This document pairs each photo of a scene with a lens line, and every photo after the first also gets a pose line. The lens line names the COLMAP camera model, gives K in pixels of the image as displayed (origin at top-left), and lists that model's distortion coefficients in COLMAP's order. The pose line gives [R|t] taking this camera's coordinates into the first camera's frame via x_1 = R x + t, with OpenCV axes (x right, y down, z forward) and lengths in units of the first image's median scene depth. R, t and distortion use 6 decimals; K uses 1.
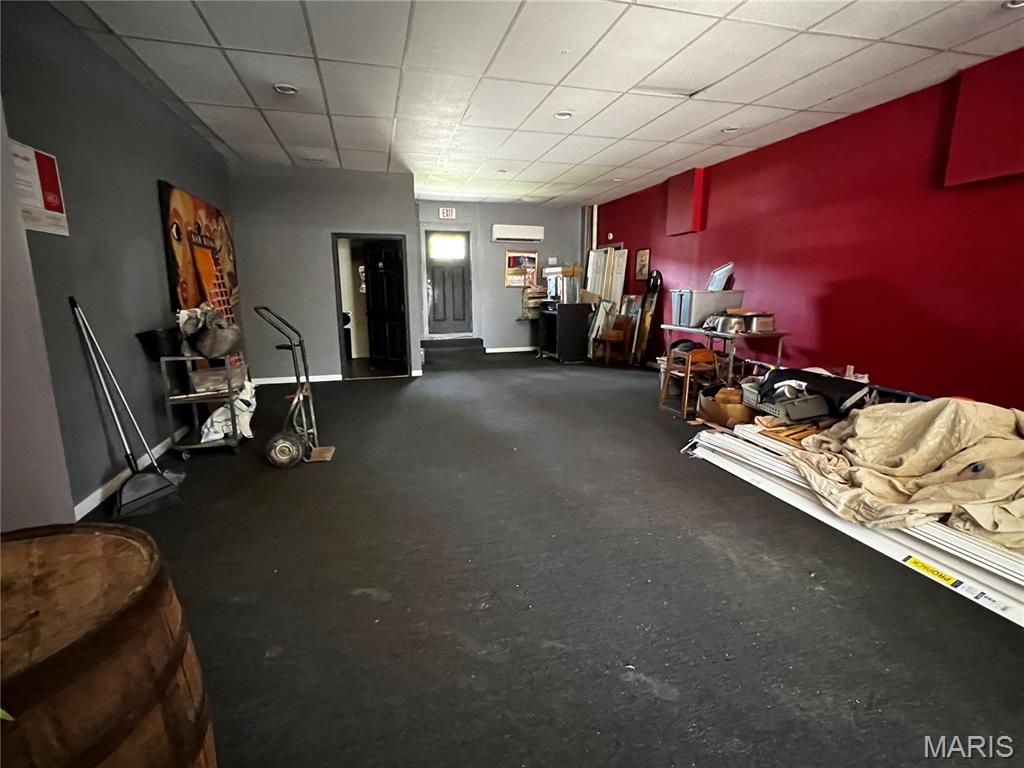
lens RADIAL K [[497.6, 0, 509.3], [0, 497.6, 382.9], [0, 0, 1]] dist [-0.004714, -0.000318]
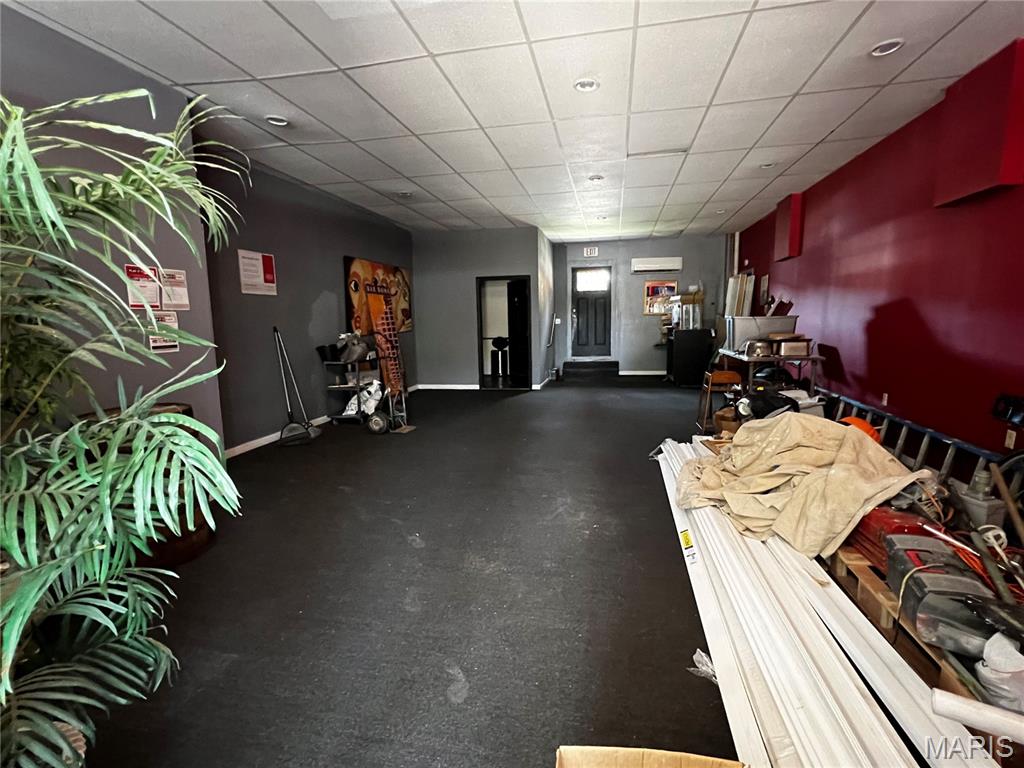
lens RADIAL K [[497.6, 0, 512.6], [0, 497.6, 386.4], [0, 0, 1]] dist [-0.004714, -0.000318]
pose [[0.890640, 0.047708, -0.452199, 0.323121], [-0.068288, 0.997236, -0.029288, 0.018864], [0.449552, 0.056965, 0.891436, -0.111196]]
